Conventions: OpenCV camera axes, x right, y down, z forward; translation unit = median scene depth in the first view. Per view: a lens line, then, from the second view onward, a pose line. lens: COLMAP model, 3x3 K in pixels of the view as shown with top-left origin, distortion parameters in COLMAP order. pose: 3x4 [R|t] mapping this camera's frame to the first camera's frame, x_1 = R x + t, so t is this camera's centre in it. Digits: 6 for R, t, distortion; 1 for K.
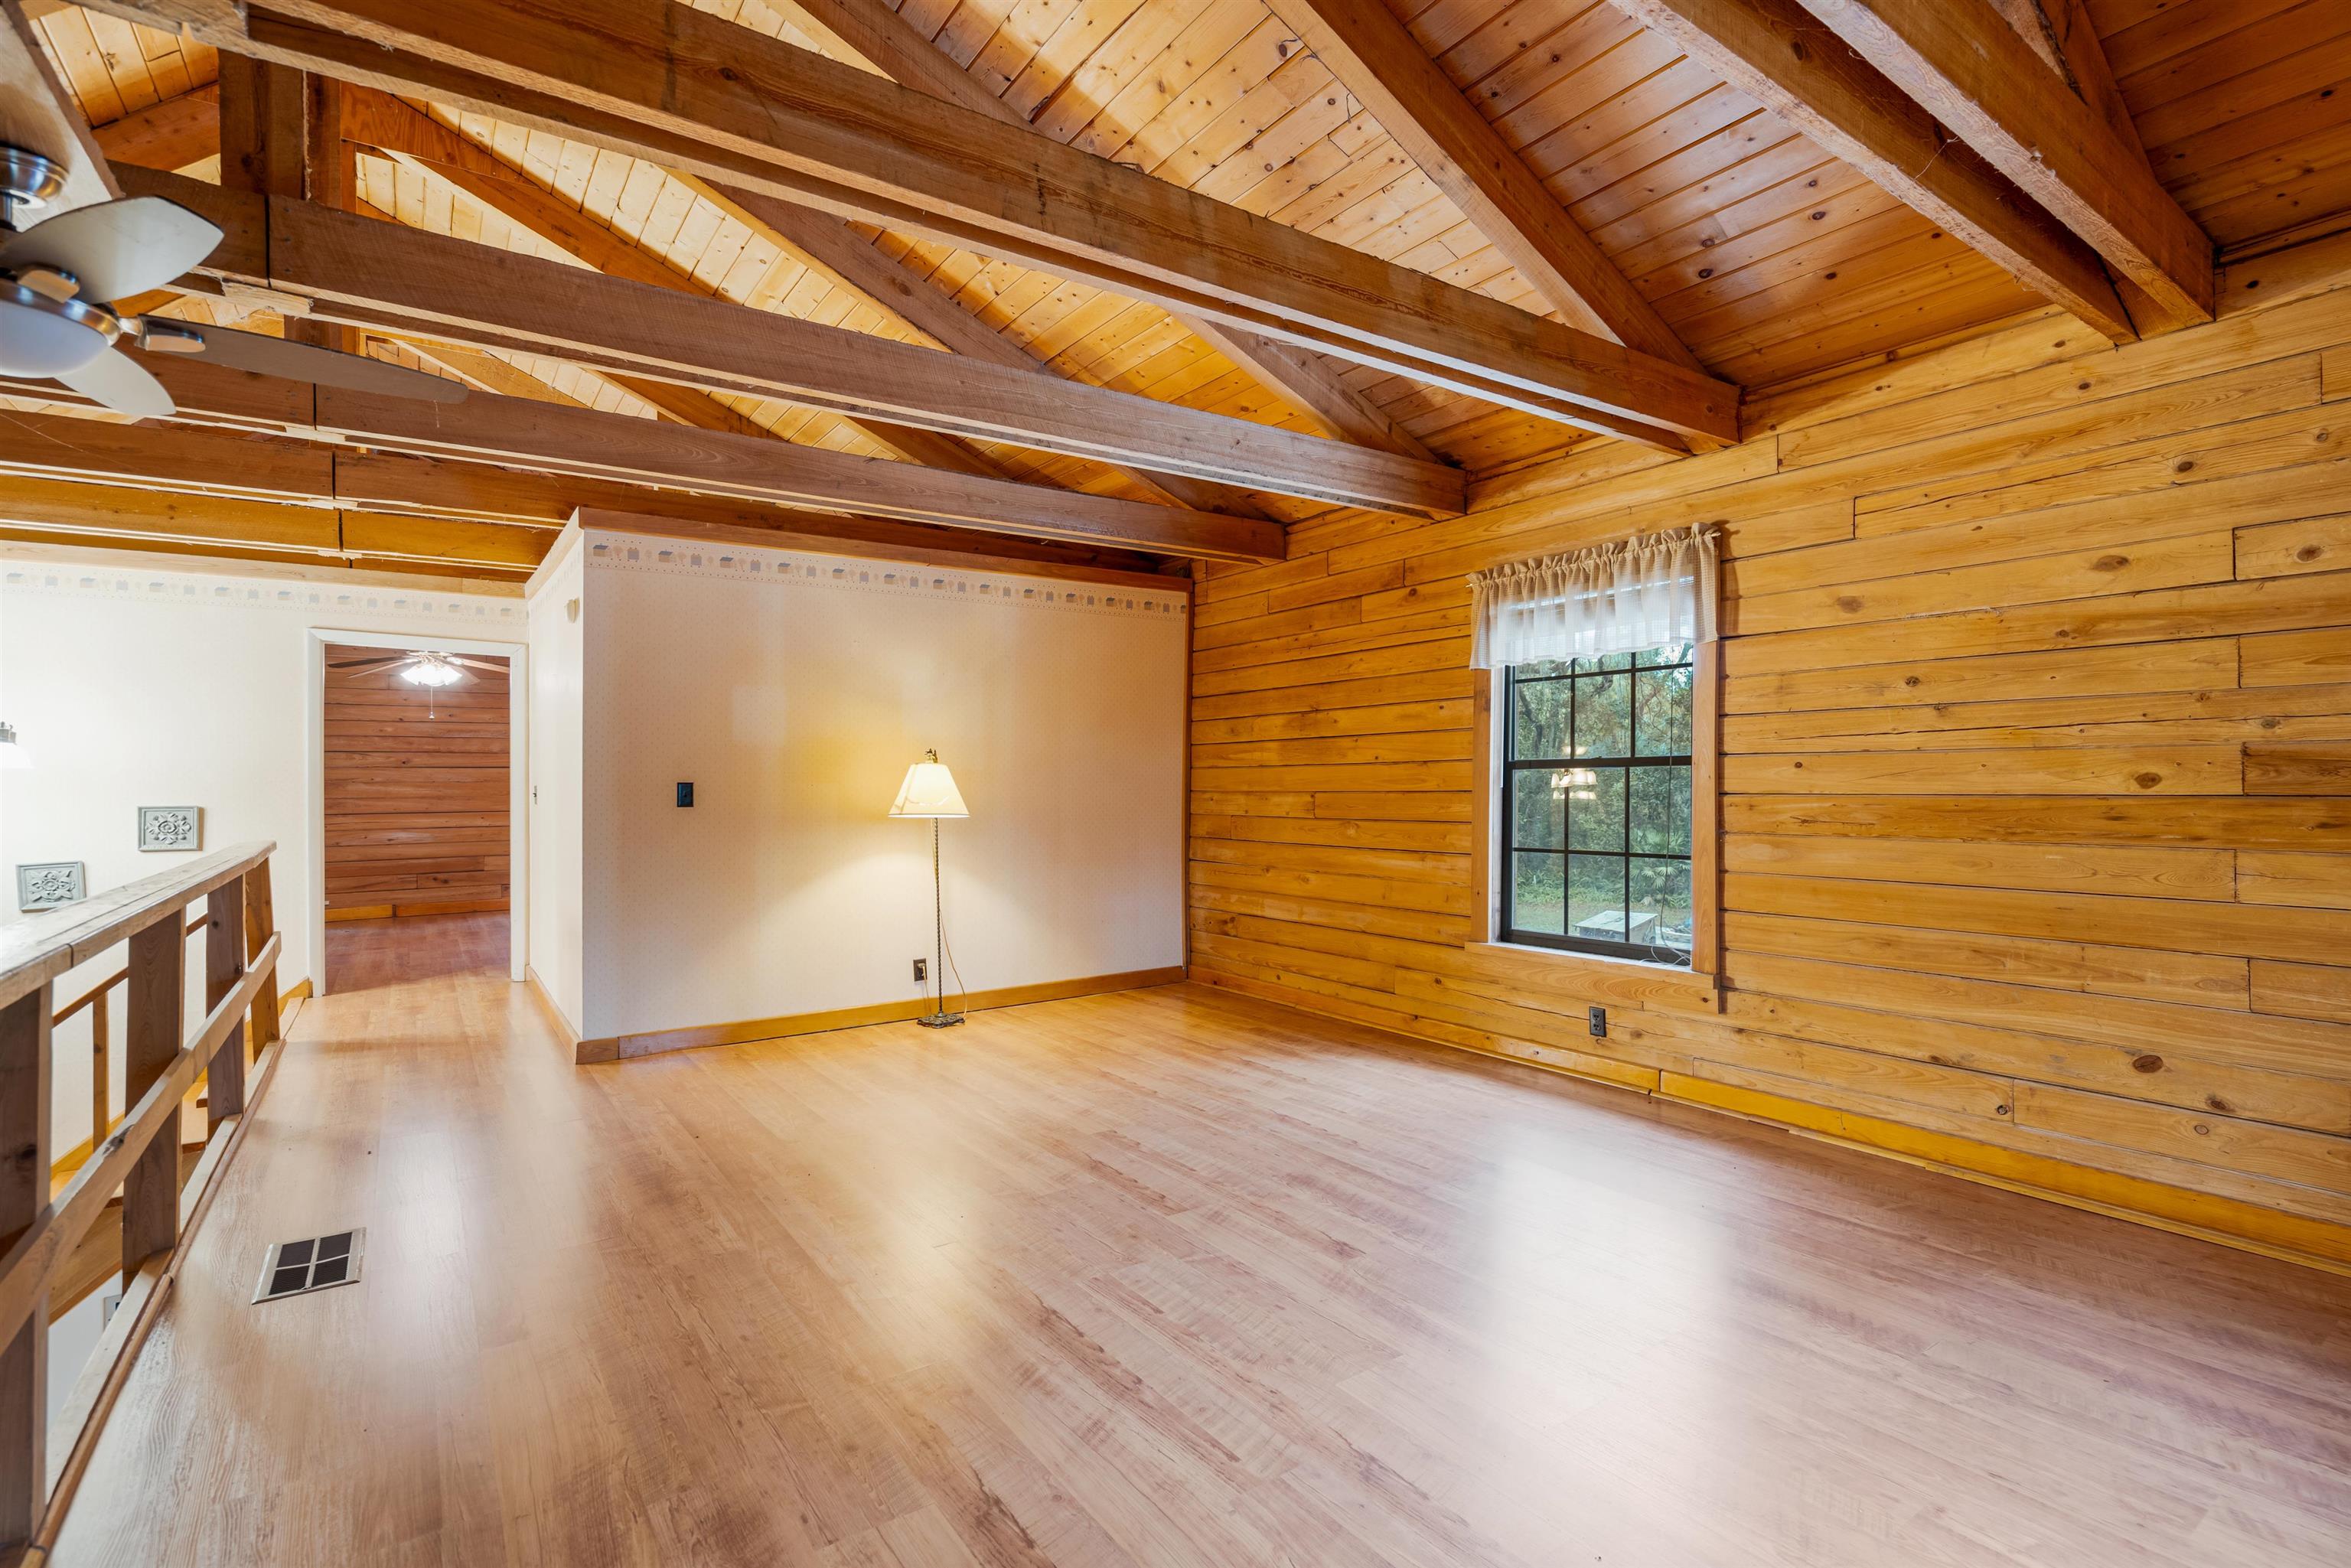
lens RADIAL K [[1120.2, 0, 1176.1], [0, 1120.2, 753.5], [0, 0, 1]] dist [-0.003849, -0.000346]
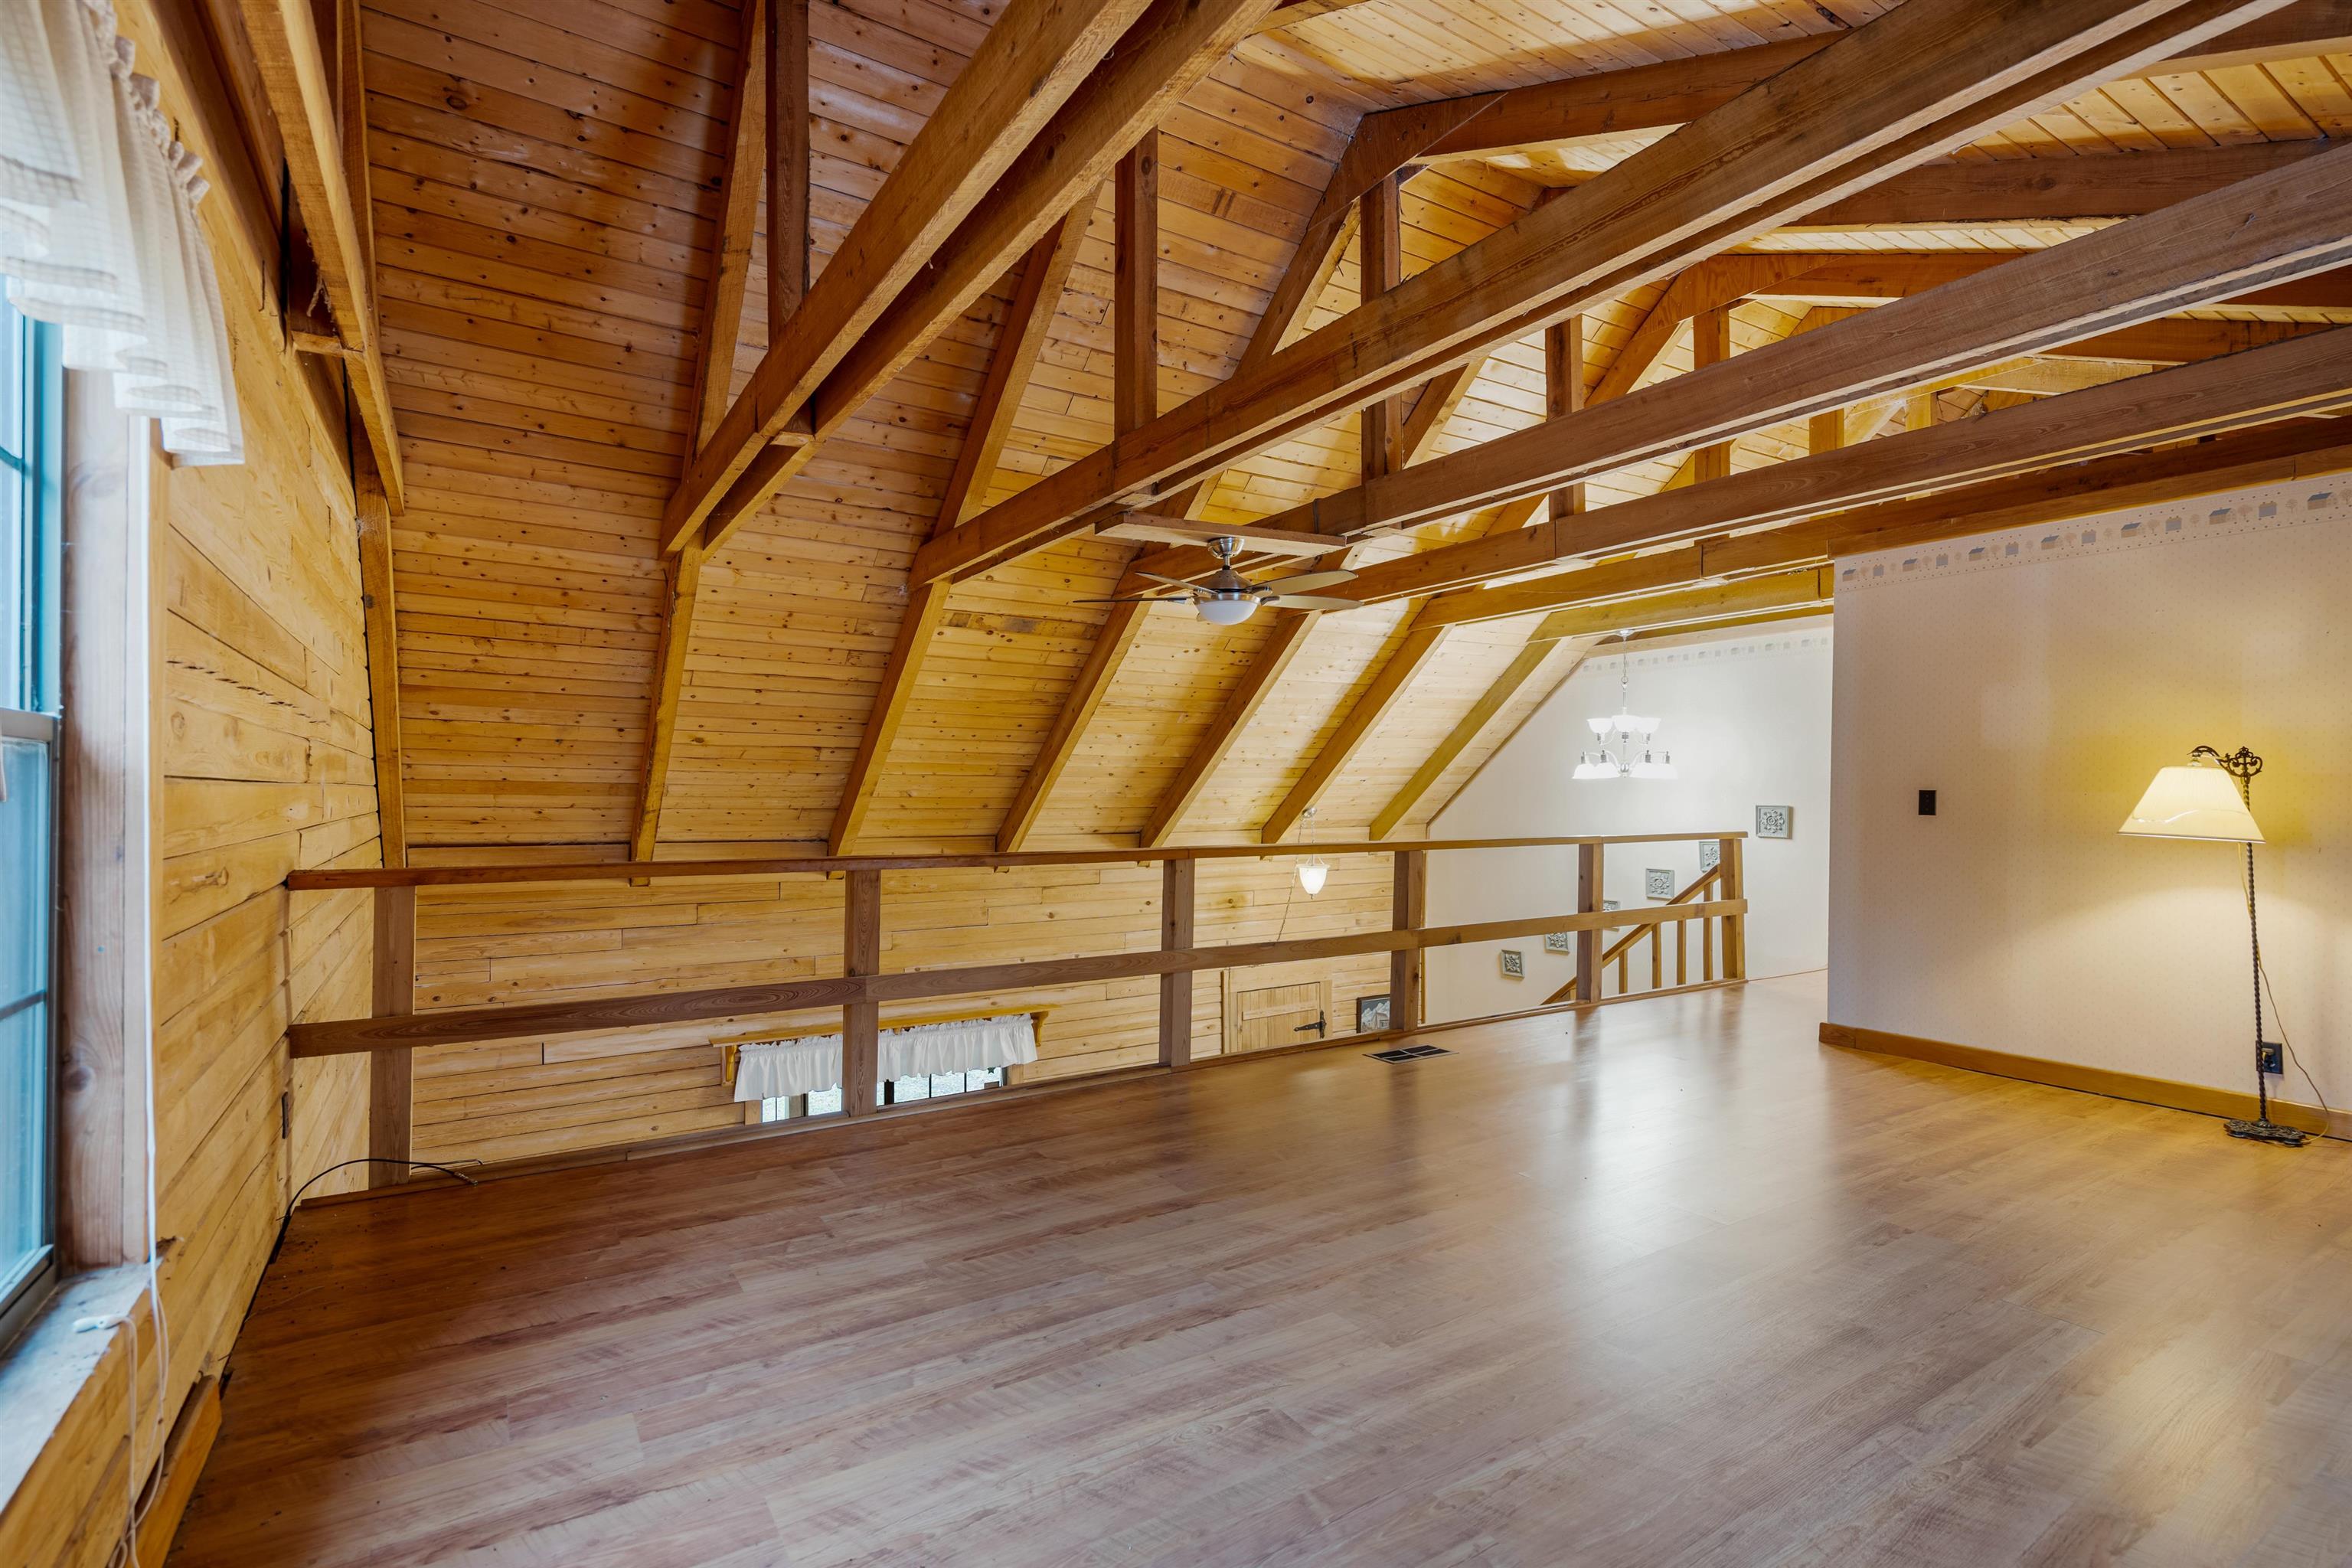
lens RADIAL K [[1098.6, 0, 1184.5], [0, 1098.6, 791.4], [0, 0, 1]] dist [-0.000001, -0.000069]
pose [[-0.047504, 0.007959, -0.998839, 0.803932], [0.024180, 0.999684, 0.006816, 0.005371], [0.998578, -0.023828, -0.047682, 0.569026]]
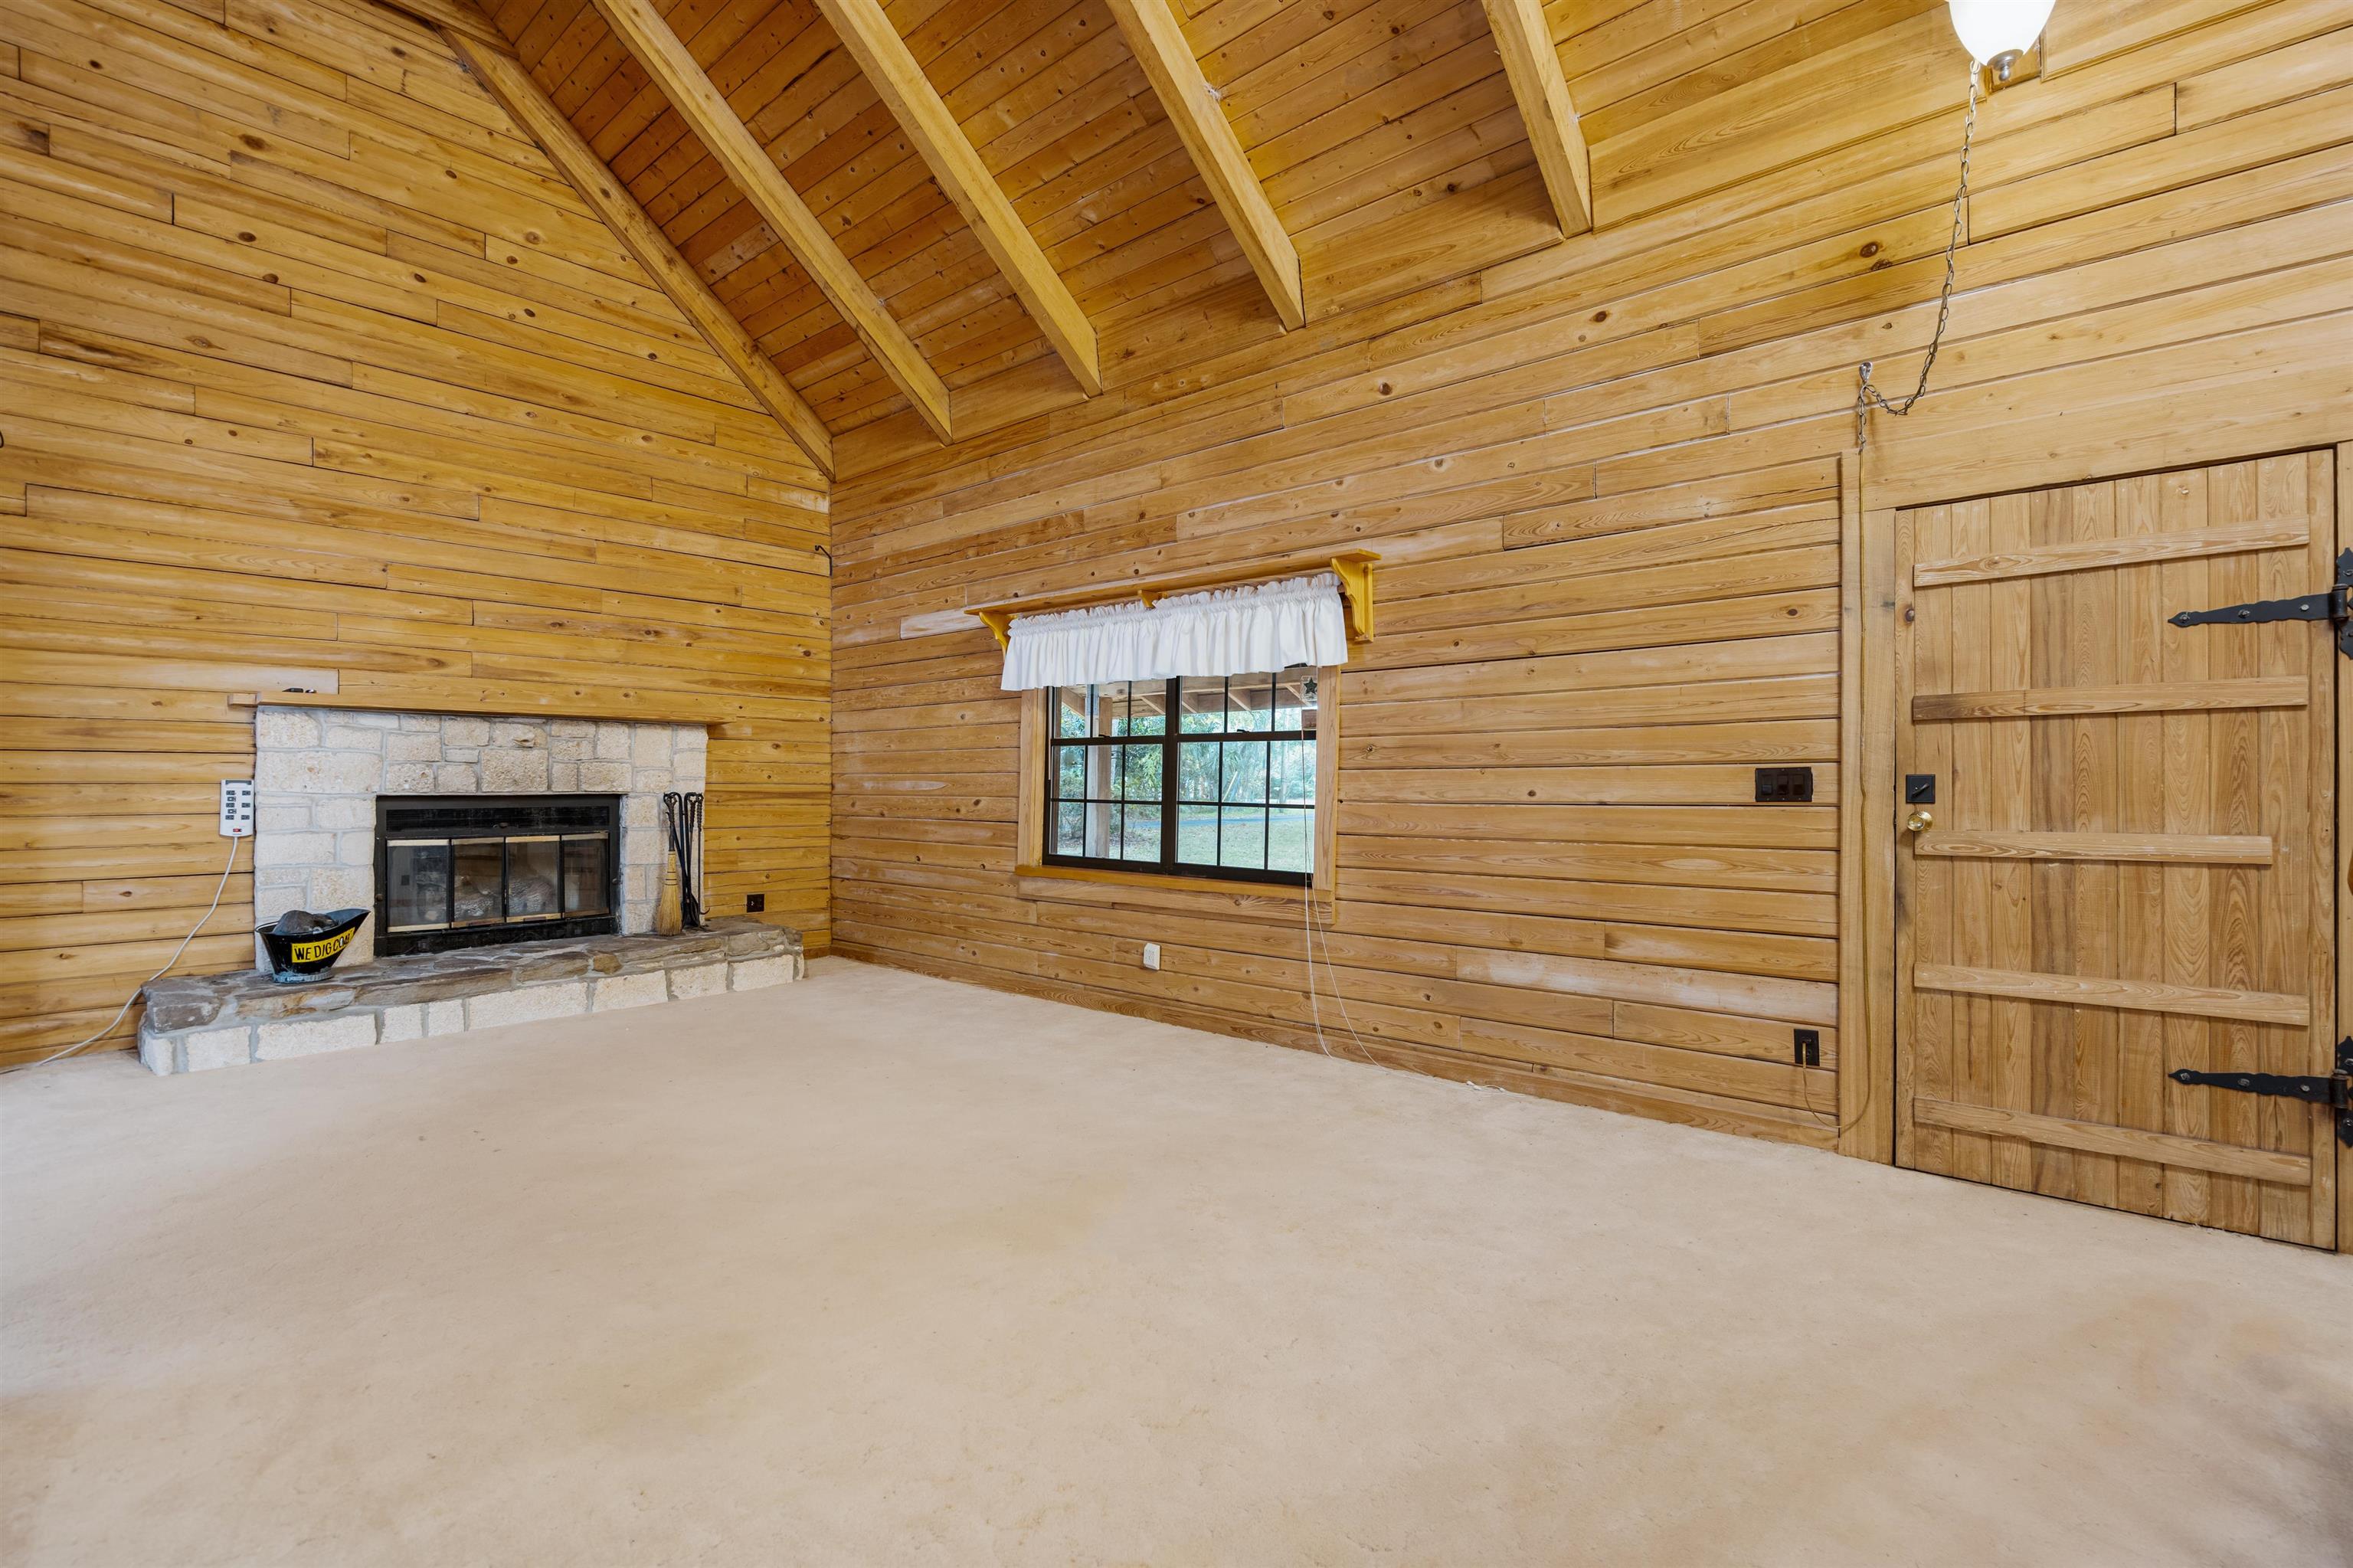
lens RADIAL K [[1133.0, 0, 1213.4], [0, 1133.0, 792.2], [0, 0, 1]] dist [-0.002166, 0.000675]
pose [[-0.972102, 0.009697, -0.234356, -1.115942], [0.013598, 0.999794, -0.015036, 0.765772], [0.234162, -0.017803, -0.972035, 1.341033]]
